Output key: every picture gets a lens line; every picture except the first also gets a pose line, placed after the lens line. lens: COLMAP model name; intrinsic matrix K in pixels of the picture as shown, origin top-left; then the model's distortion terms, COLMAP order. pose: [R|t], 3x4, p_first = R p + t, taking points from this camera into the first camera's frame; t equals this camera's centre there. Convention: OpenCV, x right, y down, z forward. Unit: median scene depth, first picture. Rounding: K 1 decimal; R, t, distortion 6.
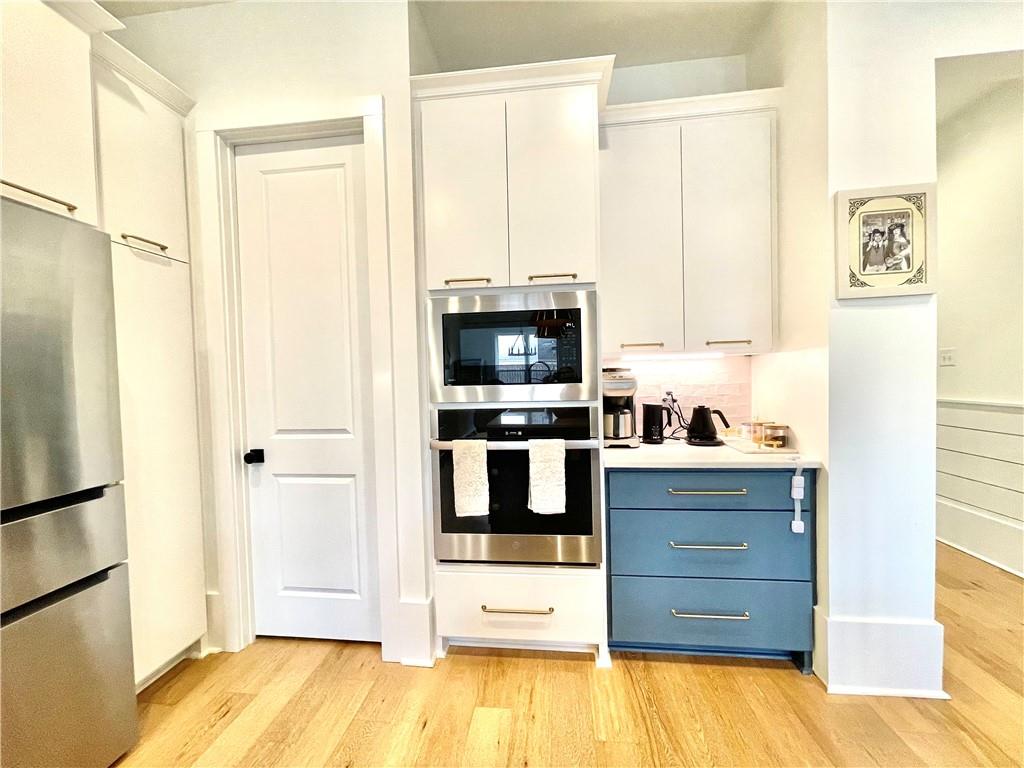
lens RADIAL K [[413.2, 0, 508.3], [0, 413.2, 387.9], [0, 0, 1]] dist [-0.001430, -0.001855]
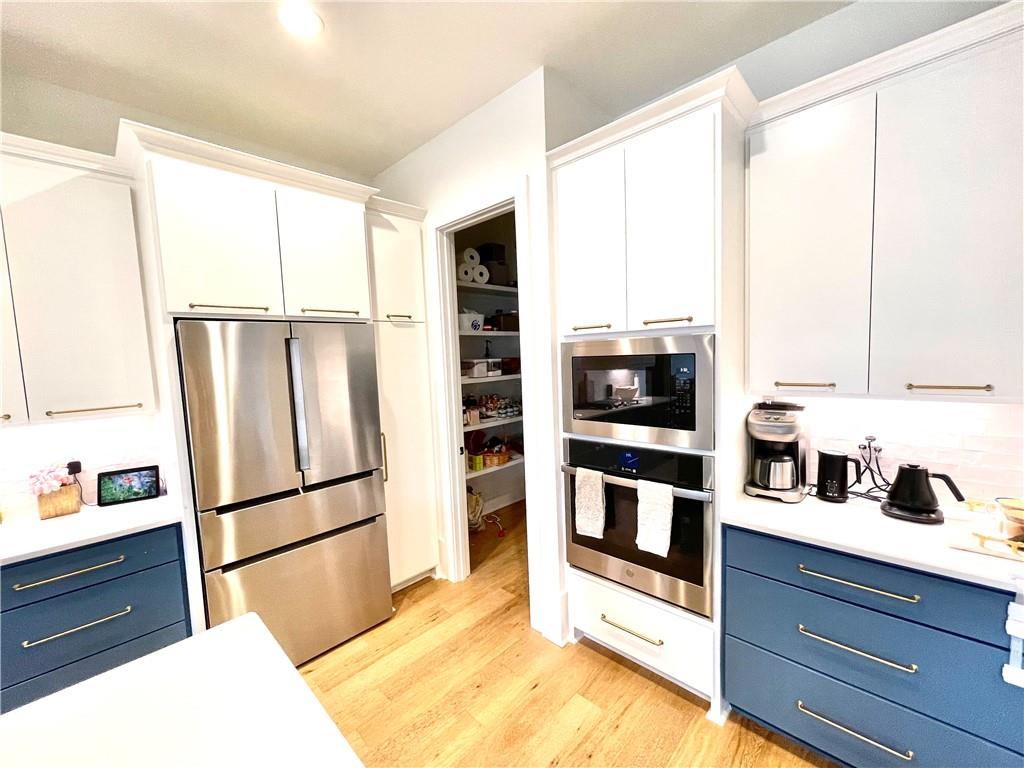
lens RADIAL K [[415.7, 0, 509.2], [0, 415.7, 387.9], [0, 0, 1]] dist [-0.000130, 0.000299]
pose [[0.791899, 0.041976, -0.609208, 0.412119], [0.002091, 0.997442, 0.071444, -0.178100], [0.610649, -0.057850, 0.789786, -0.021705]]
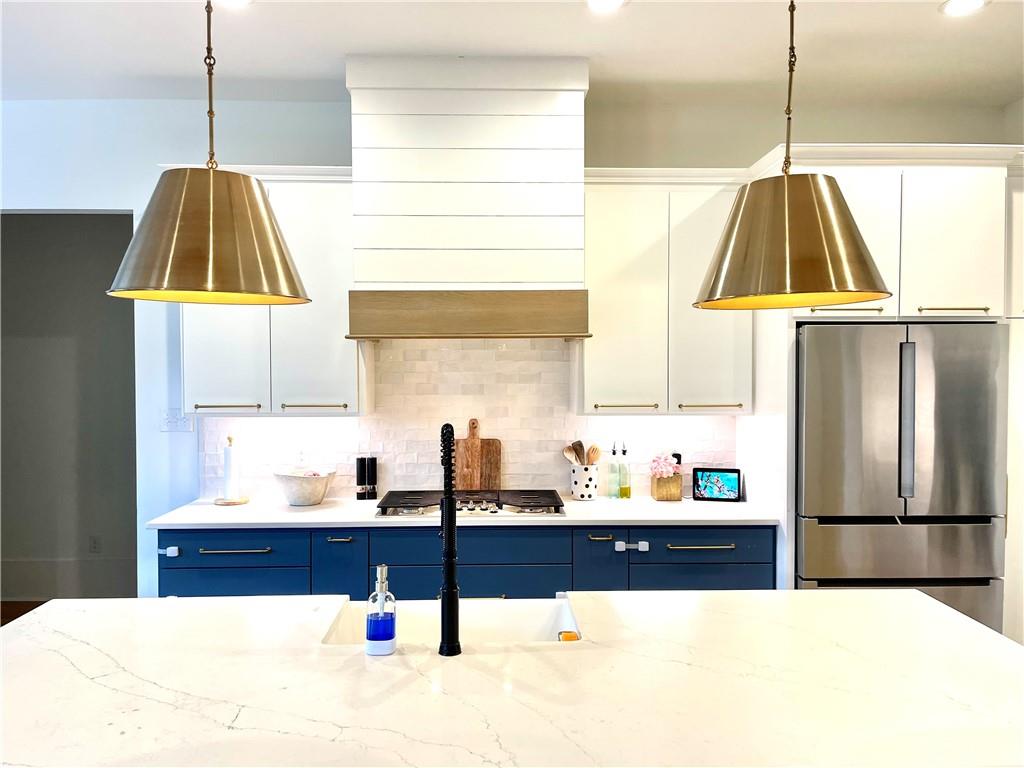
lens RADIAL K [[773.3, 0, 512.0], [0, 773.3, 384.0], [0, 0, 1]] dist [0.071734, -0.078446]
pose [[0.145110, 0.048585, -0.988222, 0.959835], [-0.032496, 0.998489, 0.044318, -0.186522], [0.988882, 0.025683, 0.146470, -0.685495]]
